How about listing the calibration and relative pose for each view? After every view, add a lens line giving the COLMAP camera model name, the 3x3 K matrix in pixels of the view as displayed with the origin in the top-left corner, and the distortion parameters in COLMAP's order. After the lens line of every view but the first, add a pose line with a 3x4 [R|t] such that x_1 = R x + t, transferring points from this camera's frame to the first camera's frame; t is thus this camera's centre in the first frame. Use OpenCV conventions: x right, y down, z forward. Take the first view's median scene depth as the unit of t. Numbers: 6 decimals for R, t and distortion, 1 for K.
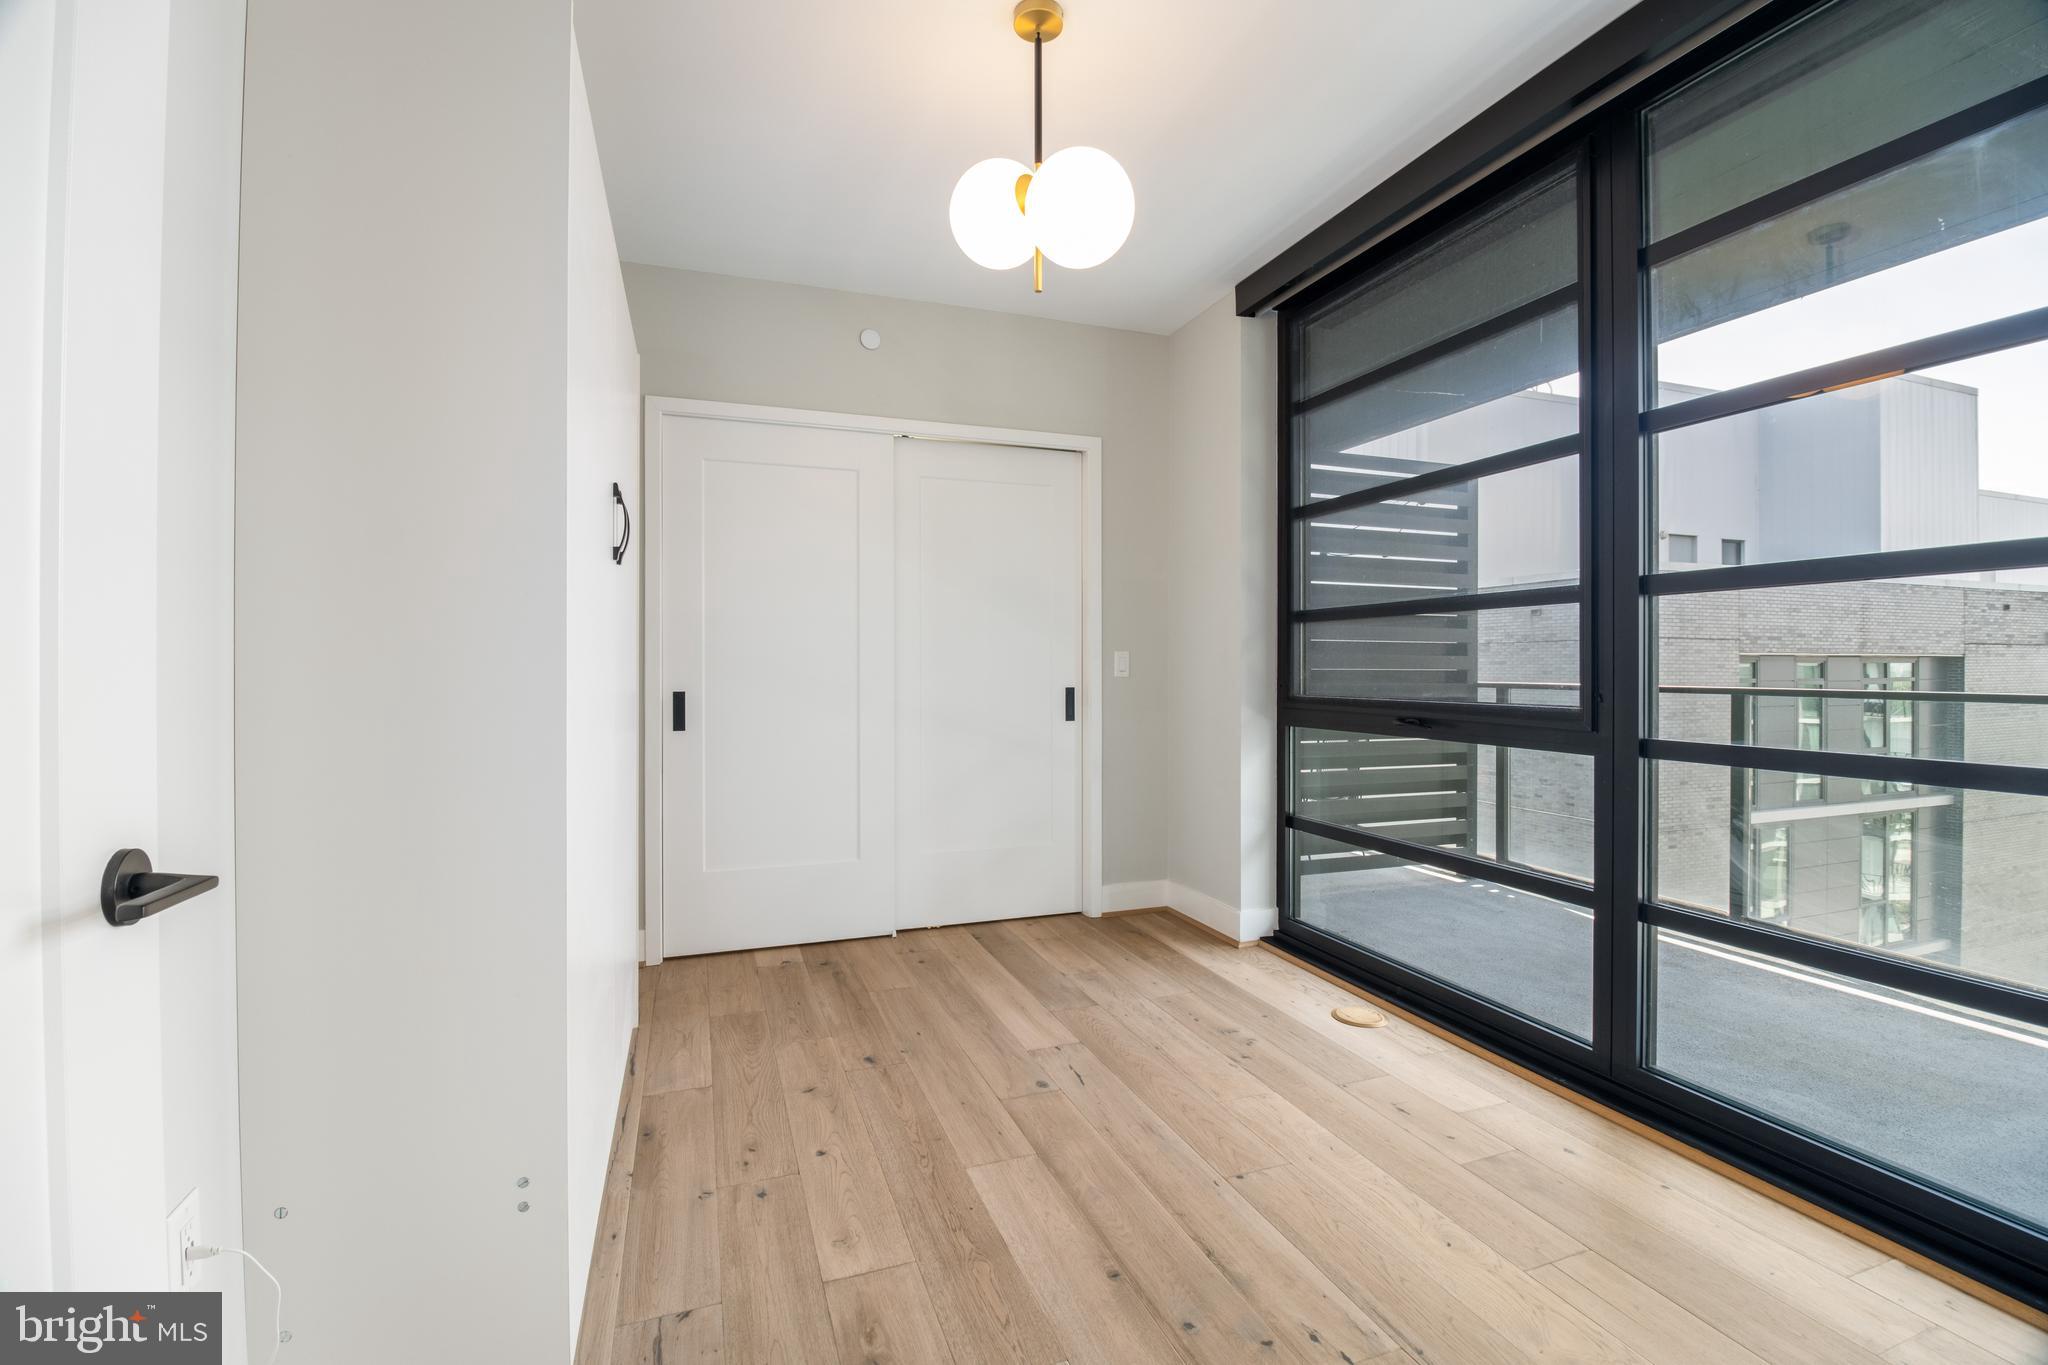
lens RADIAL K [[933.9, 0, 1025.9], [0, 933.9, 664.9], [0, 0, 1]] dist [-0.012930, -0.002666]
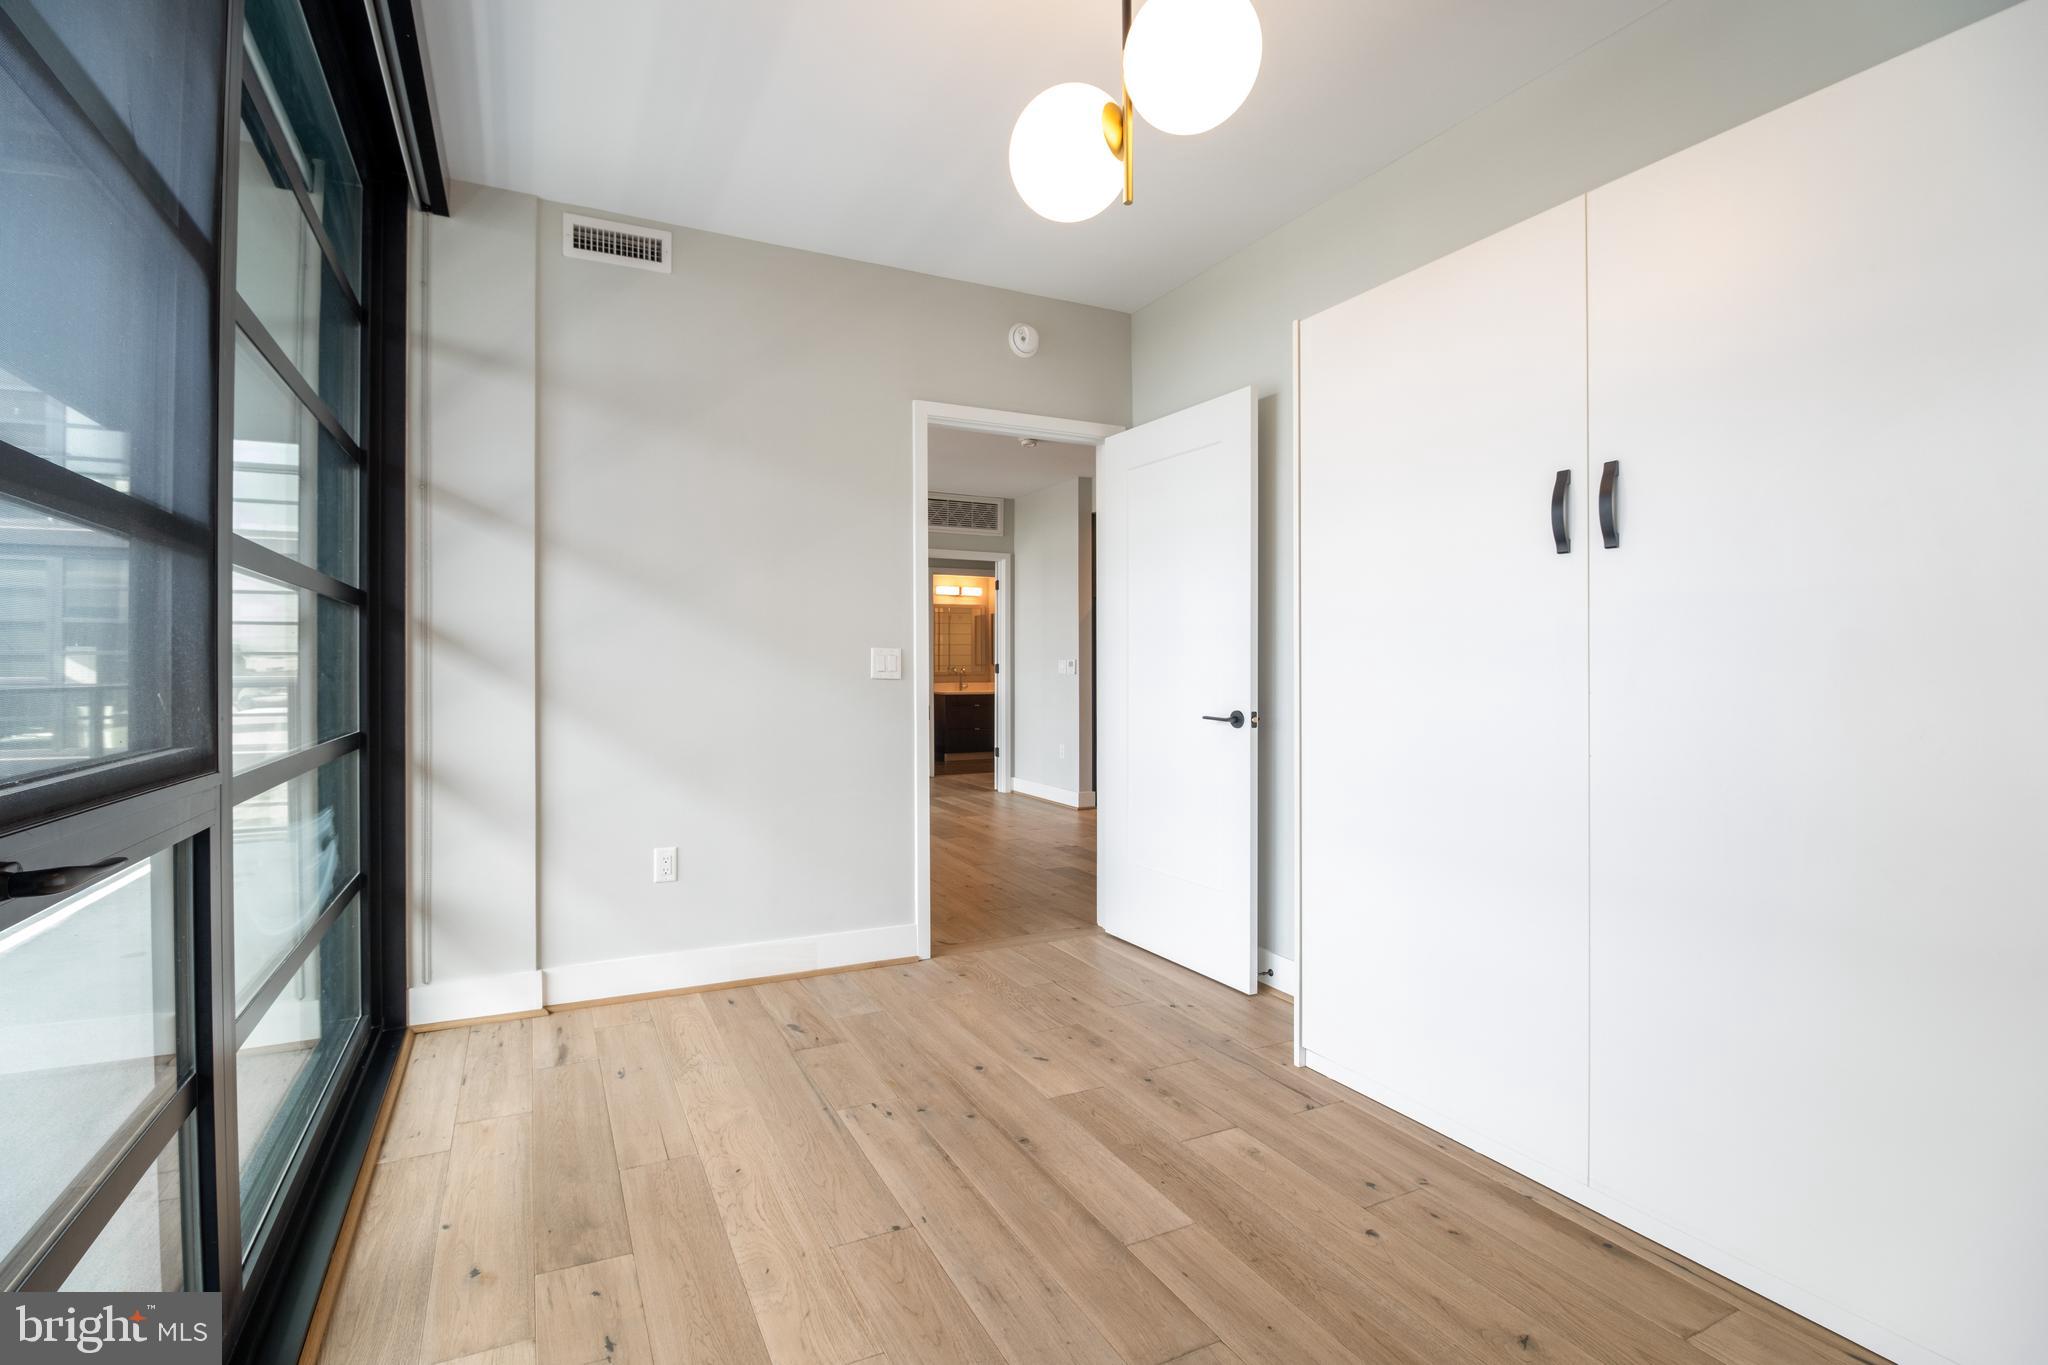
lens RADIAL K [[933.9, 0, 1021.7], [0, 933.9, 676.1], [0, 0, 1]] dist [-0.012930, -0.002666]
pose [[-0.989823, 0.001338, -0.142299, 0.245543], [0.000292, 0.999973, 0.007366, 0.001617], [0.142305, 0.007250, -0.989796, 1.986314]]
